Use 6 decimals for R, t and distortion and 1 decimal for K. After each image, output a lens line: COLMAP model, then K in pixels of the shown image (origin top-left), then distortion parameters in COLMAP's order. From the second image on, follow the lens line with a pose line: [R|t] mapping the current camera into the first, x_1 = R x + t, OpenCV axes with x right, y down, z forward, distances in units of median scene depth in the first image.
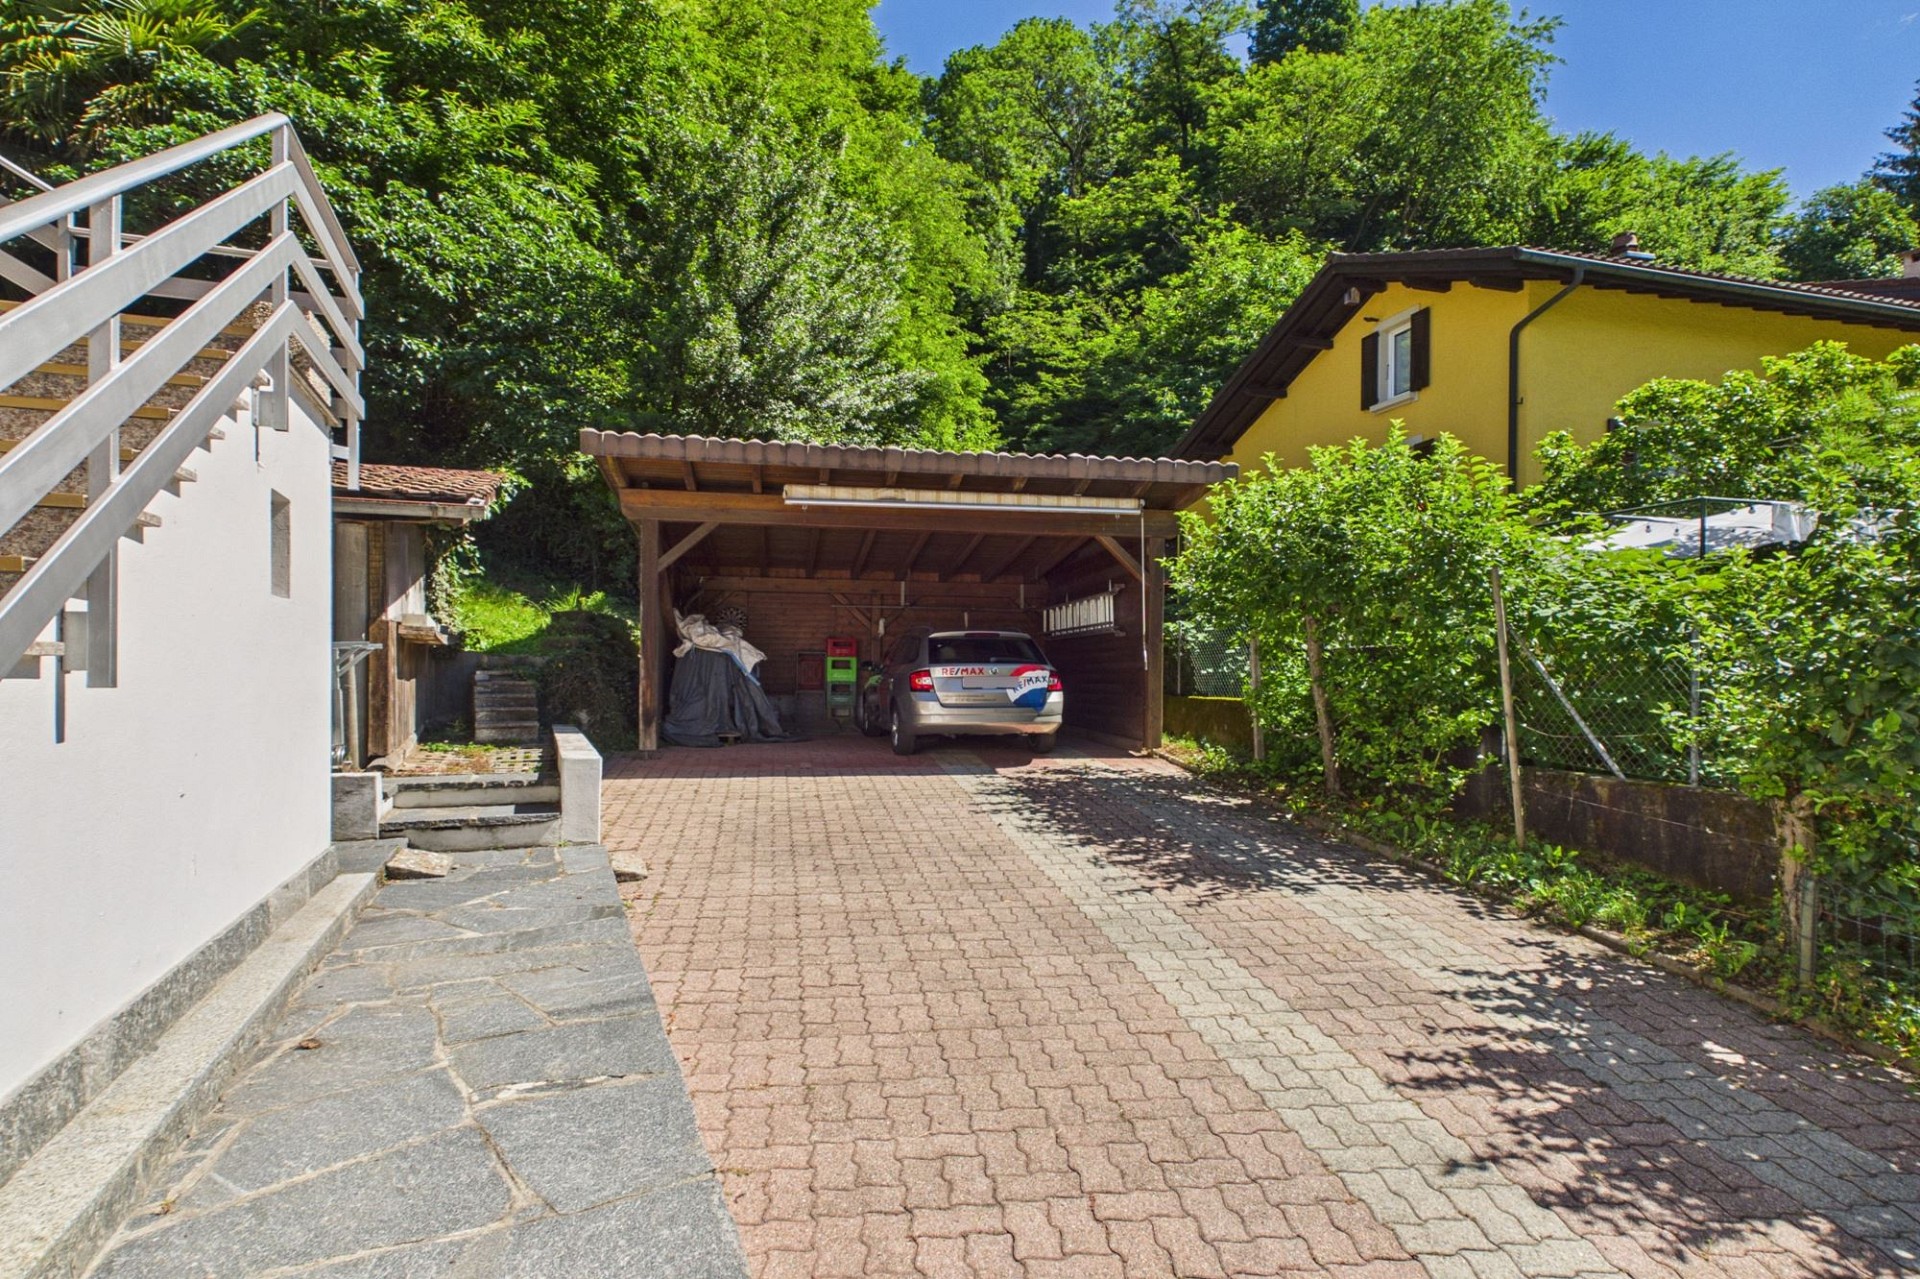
lens RADIAL K [[1001.7, 0, 953.7], [0, 1001.7, 641.1], [0, 0, 1]] dist [0.005317, -0.000899]
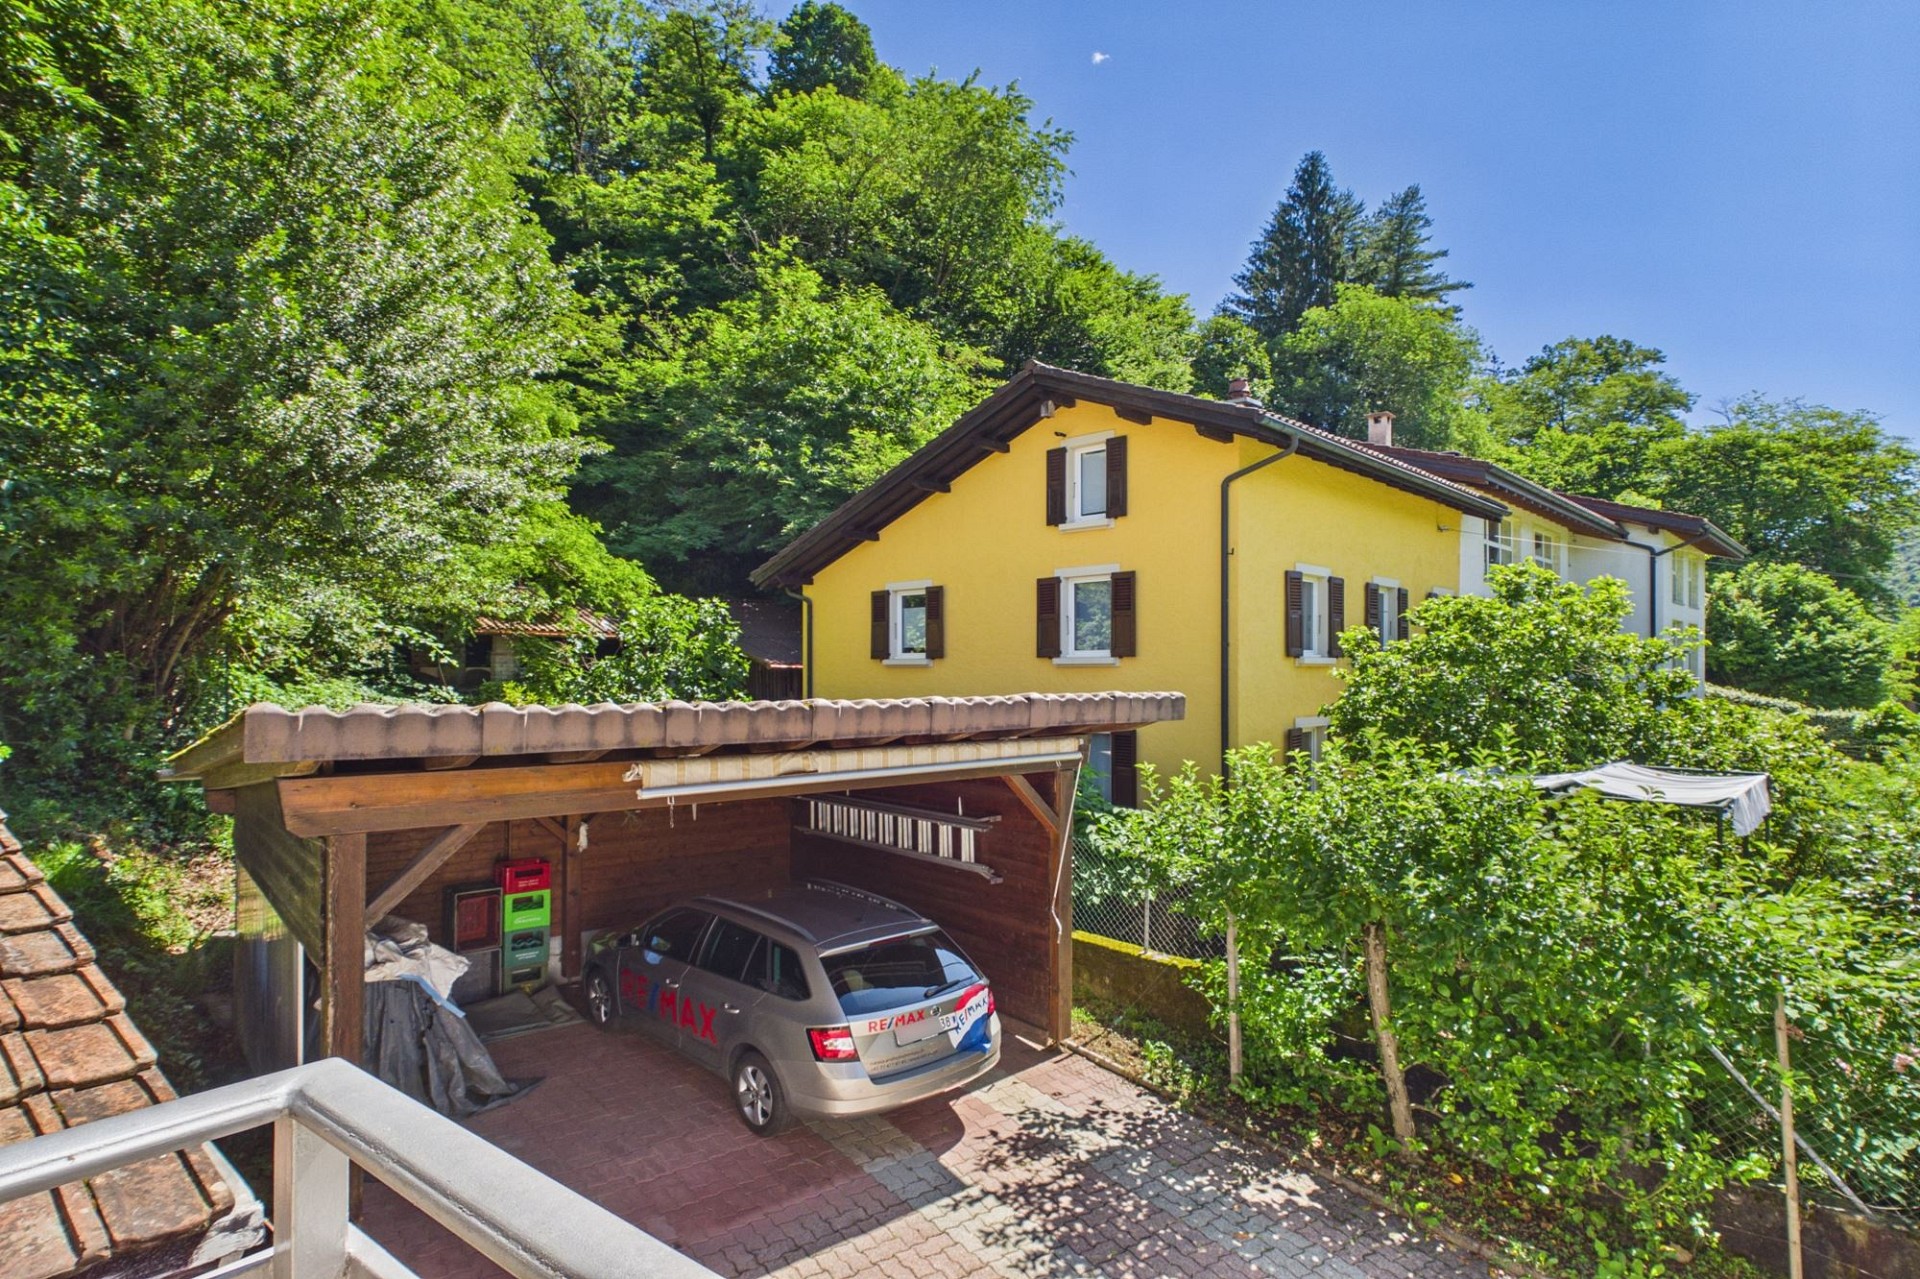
lens RADIAL K [[1001.7, 0, 957.7], [0, 1001.7, 650.7], [0, 0, 1]] dist [0.005317, -0.000899]
pose [[0.863668, 0.002140, 0.504056, -0.065708], [-0.007232, 0.999941, 0.008147, -0.049852], [-0.504009, -0.010681, 0.863632, 0.088911]]
